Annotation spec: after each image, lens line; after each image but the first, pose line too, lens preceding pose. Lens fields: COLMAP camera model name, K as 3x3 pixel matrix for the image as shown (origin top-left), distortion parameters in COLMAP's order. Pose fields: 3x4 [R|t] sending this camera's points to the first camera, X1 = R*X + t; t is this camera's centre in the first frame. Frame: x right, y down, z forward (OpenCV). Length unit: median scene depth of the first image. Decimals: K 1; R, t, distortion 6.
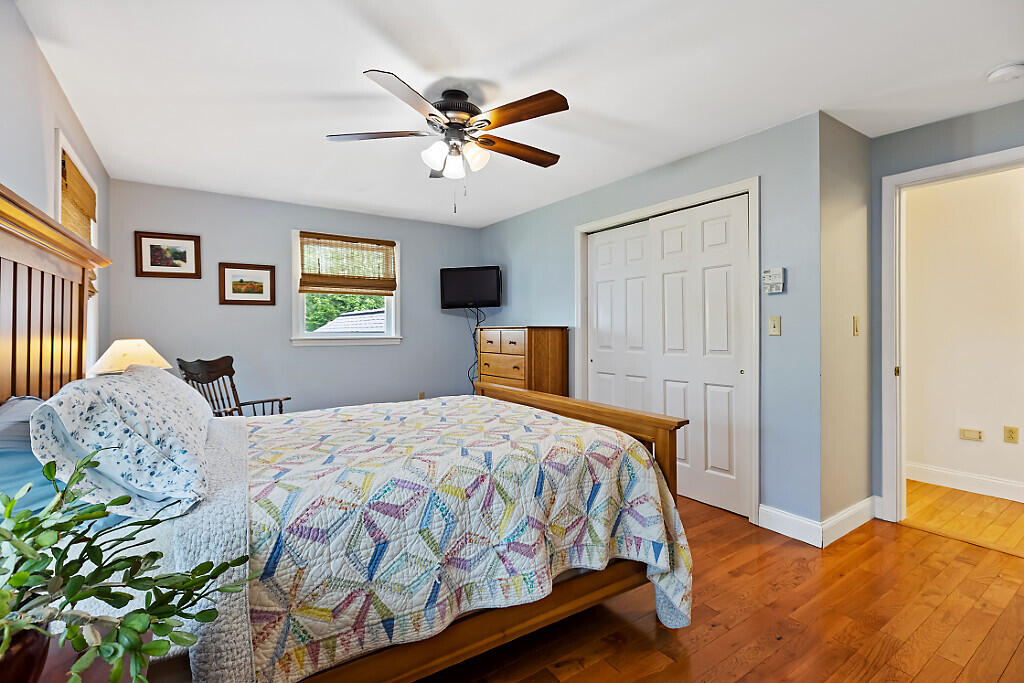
lens RADIAL K [[467.0, 0, 513.0], [0, 467.0, 333.2], [0, 0, 1]] dist [-0.002423, 0.000093]
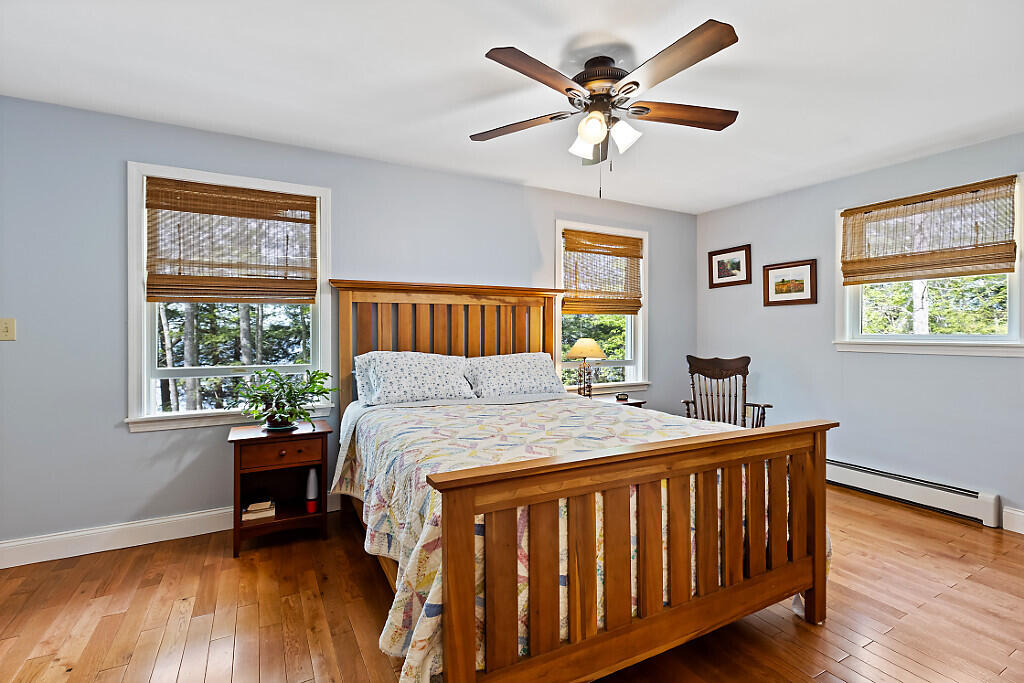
lens RADIAL K [[467.0, 0, 512.9], [0, 467.0, 334.9], [0, 0, 1]] dist [-0.002423, 0.000093]
pose [[-0.090941, 0.010123, -0.995805, 0.444217], [-0.000524, 0.999948, 0.010213, -0.009199], [0.995856, 0.001450, -0.090931, 0.539756]]
